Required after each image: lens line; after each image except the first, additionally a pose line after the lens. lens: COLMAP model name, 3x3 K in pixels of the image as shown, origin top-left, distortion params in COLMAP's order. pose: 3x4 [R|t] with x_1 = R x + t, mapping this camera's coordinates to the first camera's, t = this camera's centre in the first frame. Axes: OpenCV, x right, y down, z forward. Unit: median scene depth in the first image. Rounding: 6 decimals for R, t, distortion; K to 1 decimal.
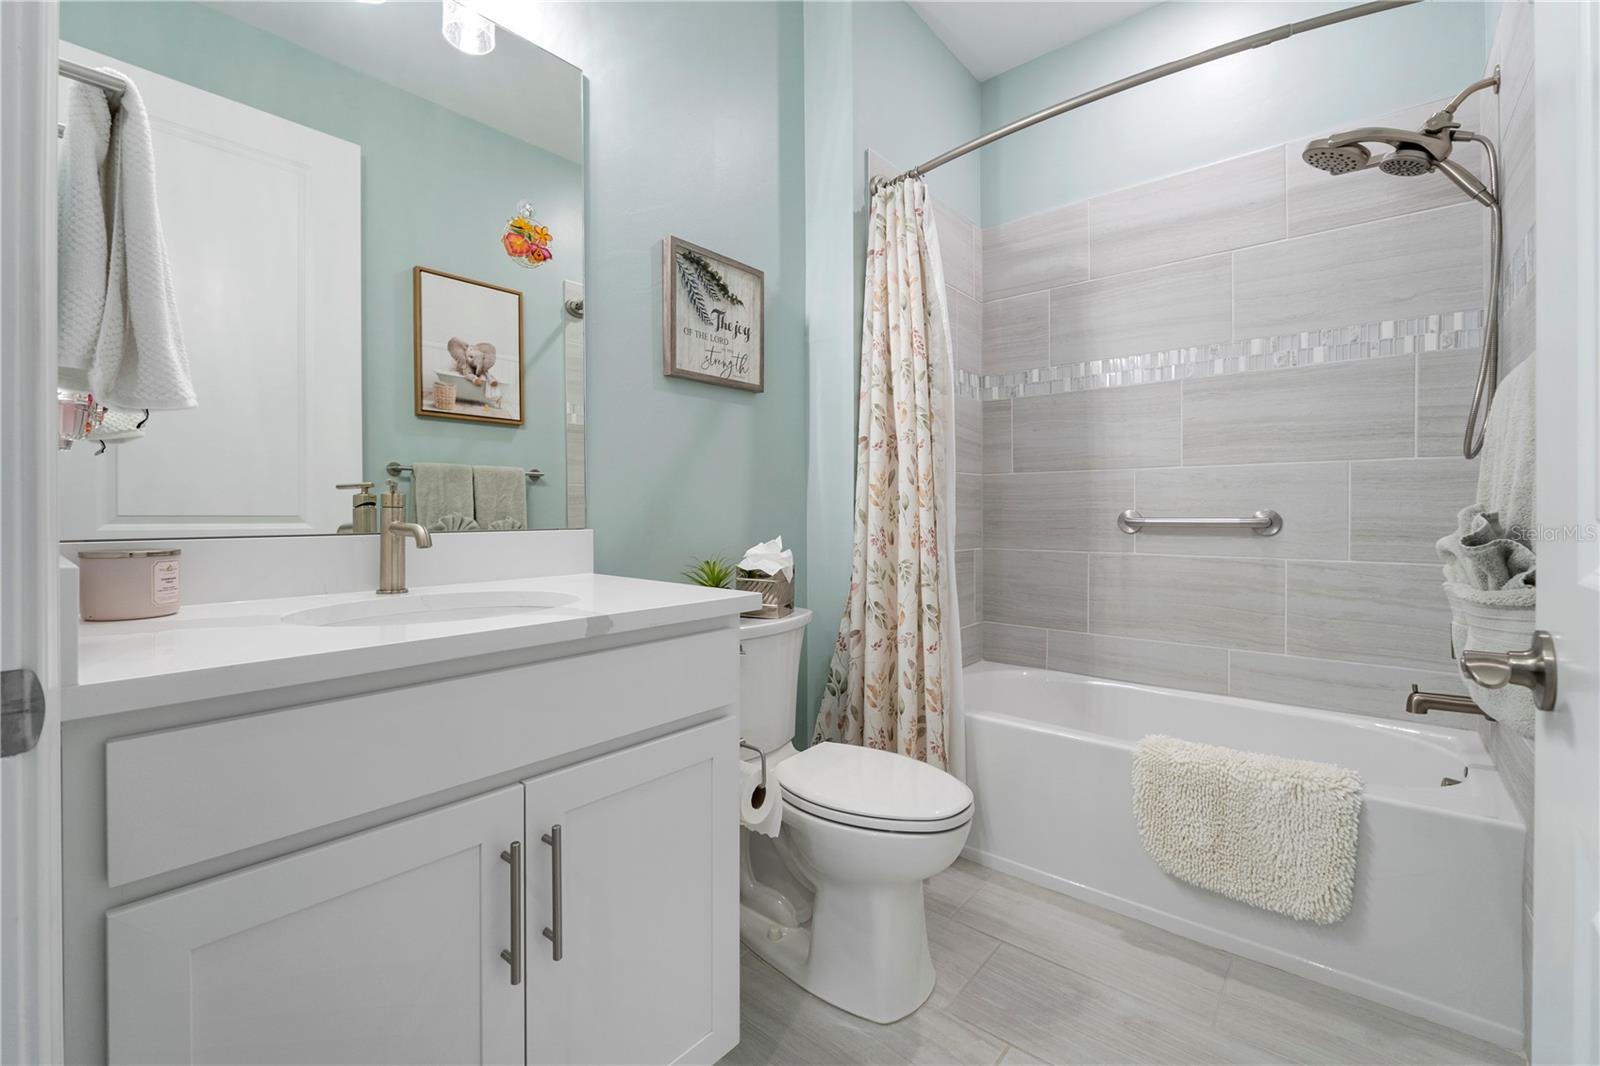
lens RADIAL K [[687.8, 0, 803.6], [0, 687.8, 512.4], [0, 0, 1]] dist [-0.000571, -0.000222]
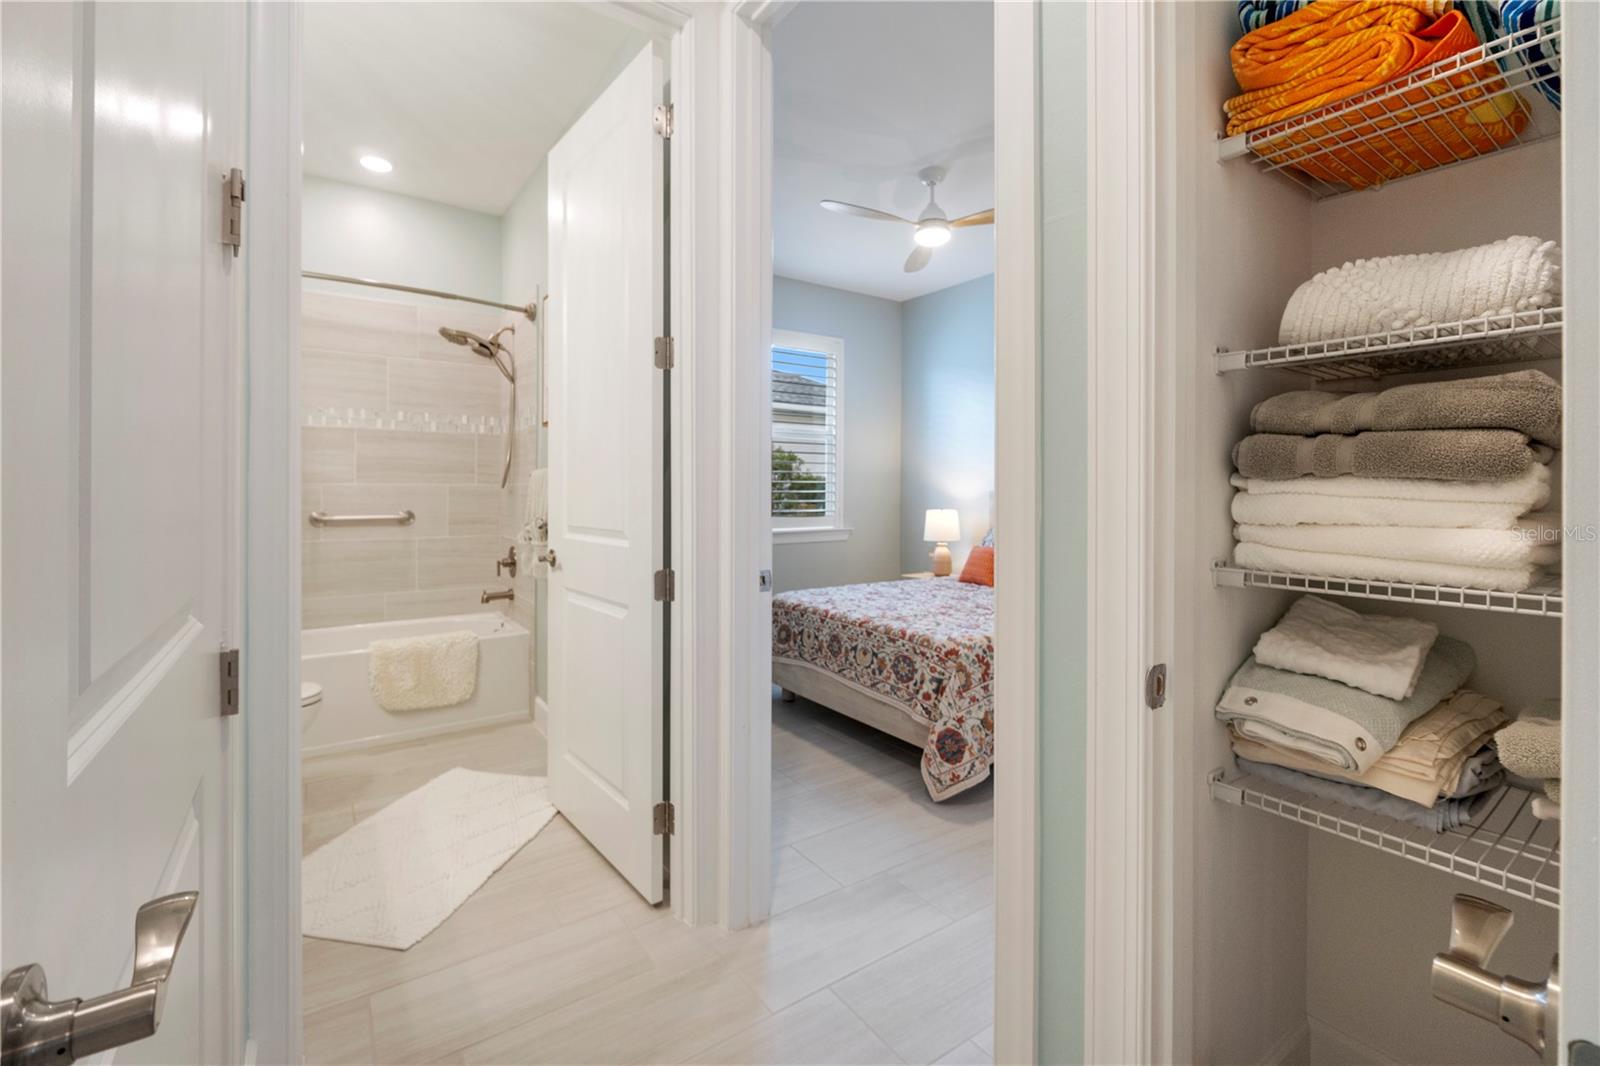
lens RADIAL K [[682.3, 0, 799.4], [0, 682.3, 490.2], [0, 0, 1]] dist [-0.000698, -0.000111]
pose [[0.263302, 0.002671, 0.964710, -0.928767], [0.002235, 0.999992, -0.003378, -0.058375], [-0.964711, 0.003045, 0.263294, -0.531506]]
